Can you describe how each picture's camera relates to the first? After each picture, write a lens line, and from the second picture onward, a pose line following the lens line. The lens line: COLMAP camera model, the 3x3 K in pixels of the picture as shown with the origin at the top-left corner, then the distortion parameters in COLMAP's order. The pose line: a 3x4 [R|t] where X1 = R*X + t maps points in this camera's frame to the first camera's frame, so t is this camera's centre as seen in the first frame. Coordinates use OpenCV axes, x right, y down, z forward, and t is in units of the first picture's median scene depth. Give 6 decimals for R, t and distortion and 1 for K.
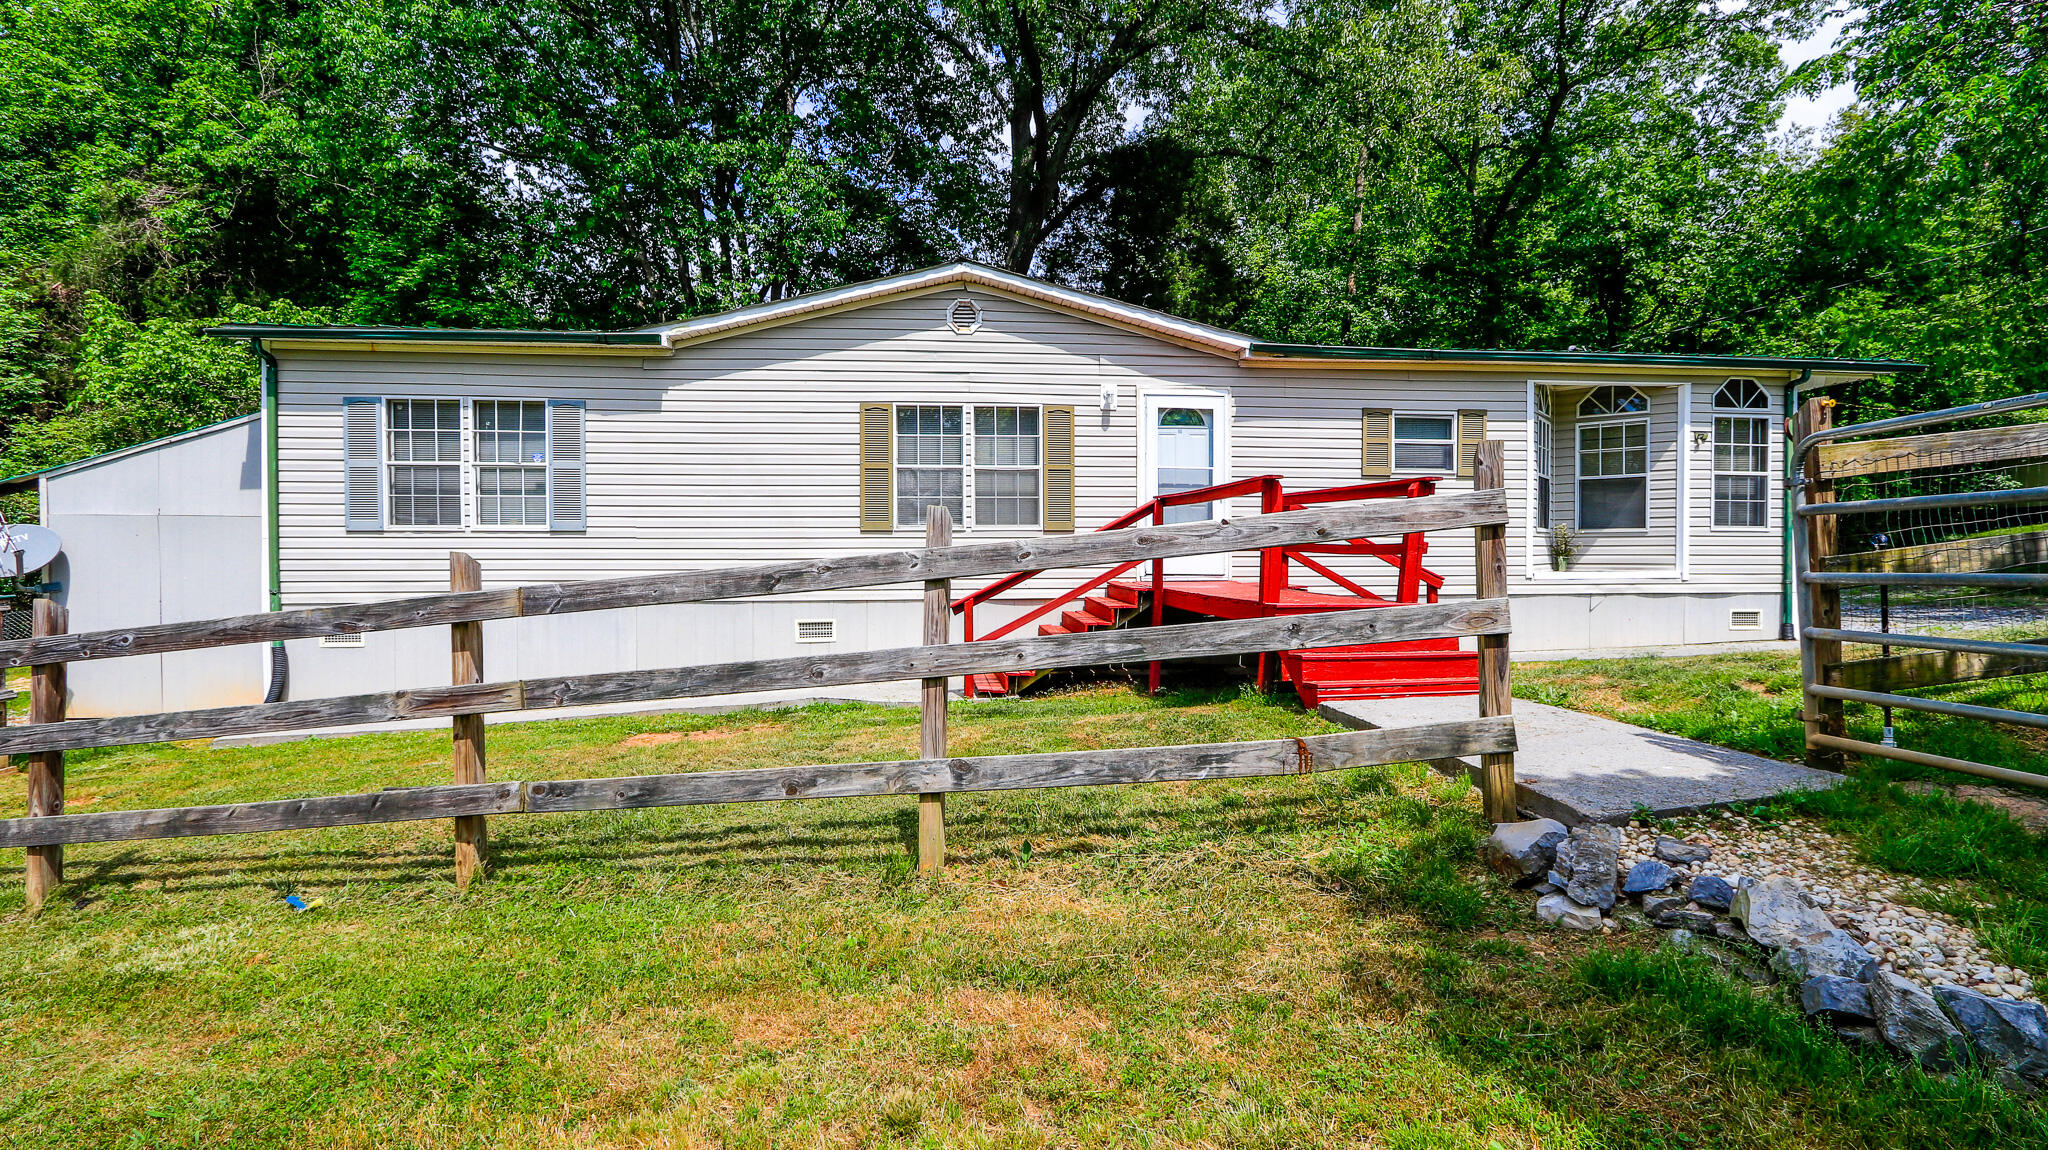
lens RADIAL K [[945.8, 0, 1020.5], [0, 945.8, 573.3], [0, 0, 1]] dist [0.000279, -0.000848]
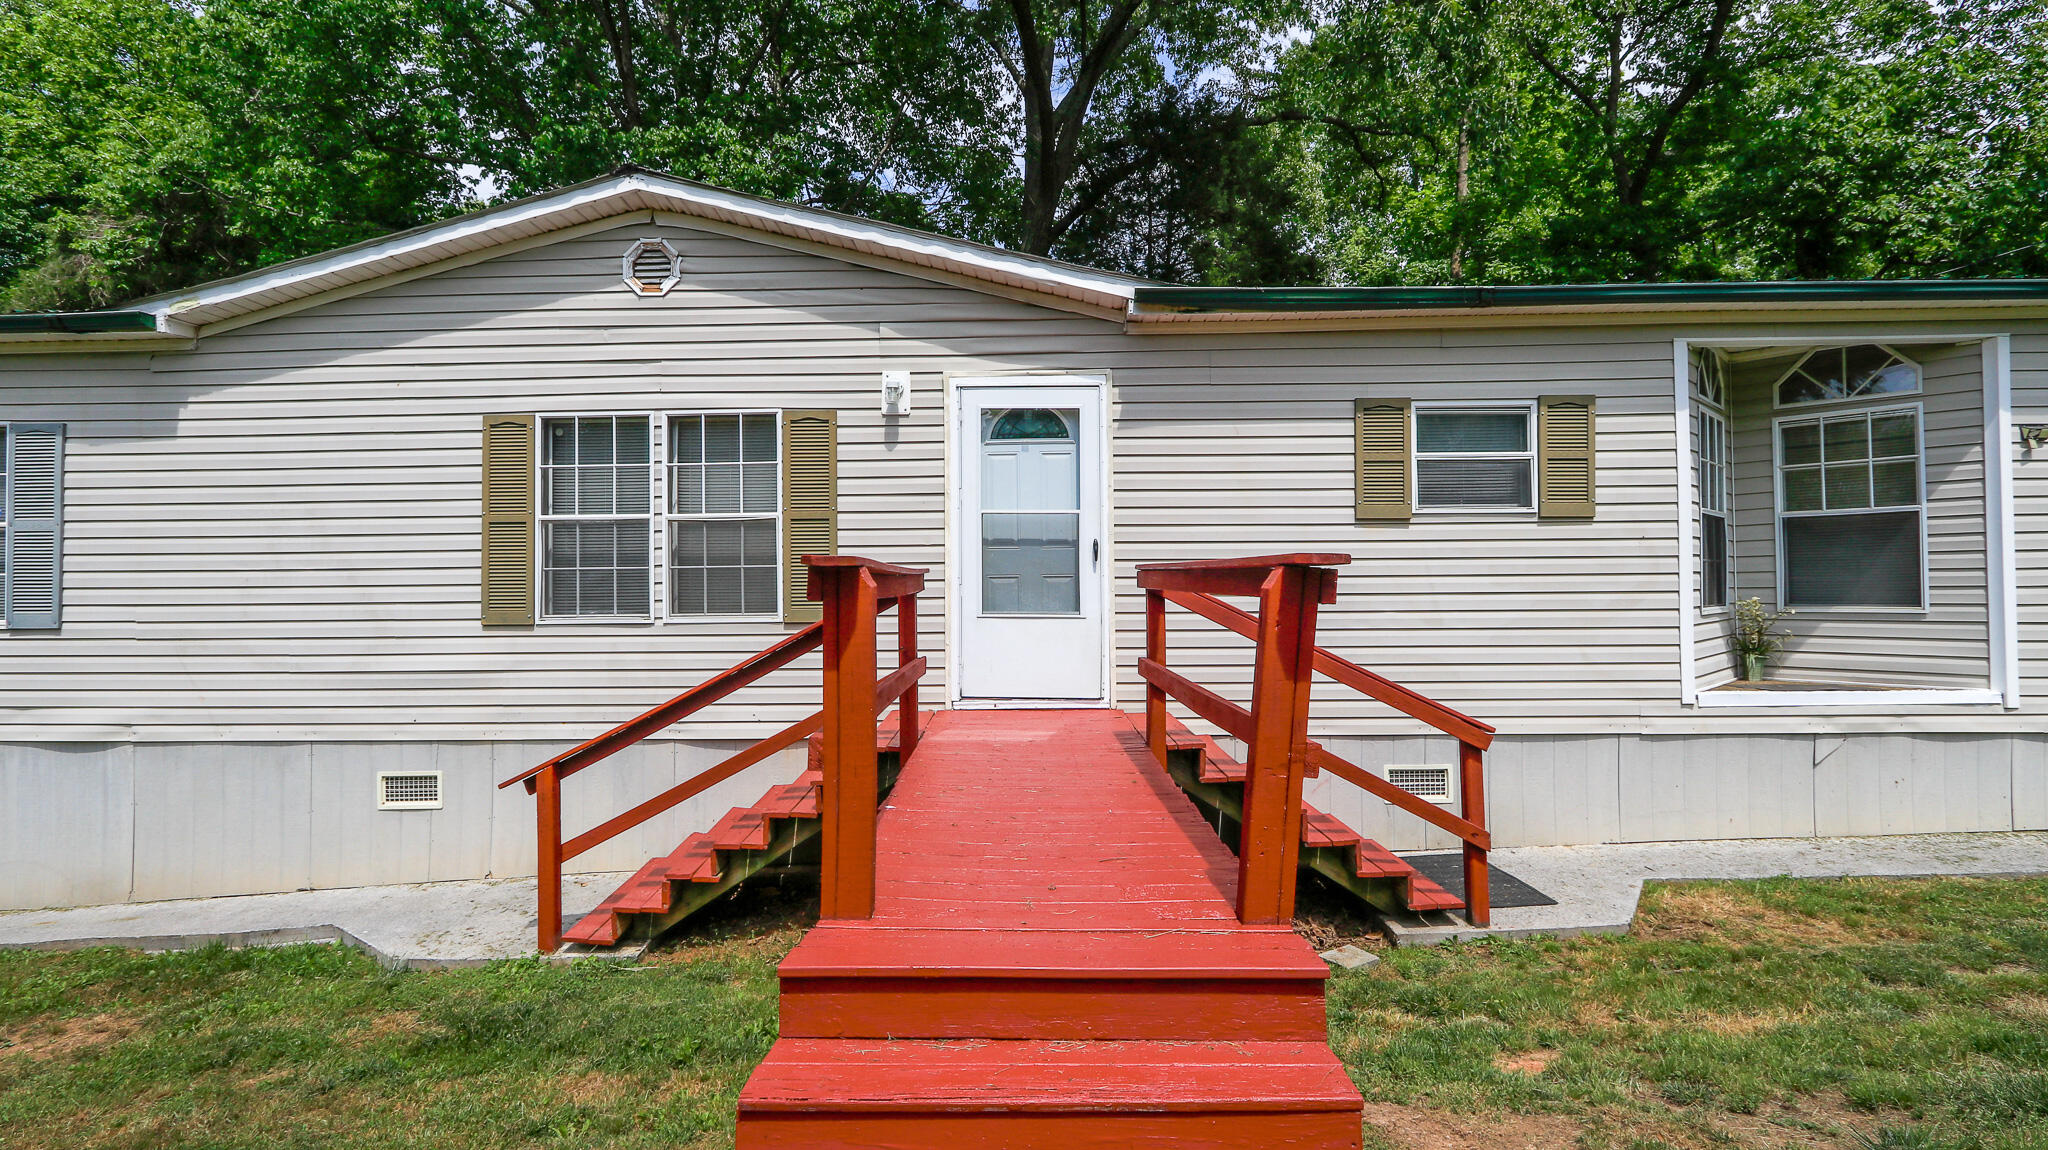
lens RADIAL K [[945.8, 0, 1023.3], [0, 945.8, 568.3], [0, 0, 1]] dist [0.000279, -0.000848]
pose [[0.990698, -0.008175, -0.135835, 0.239606], [0.003435, 0.999378, -0.035092, -0.054981], [0.136037, 0.034299, 0.990110, 0.417931]]
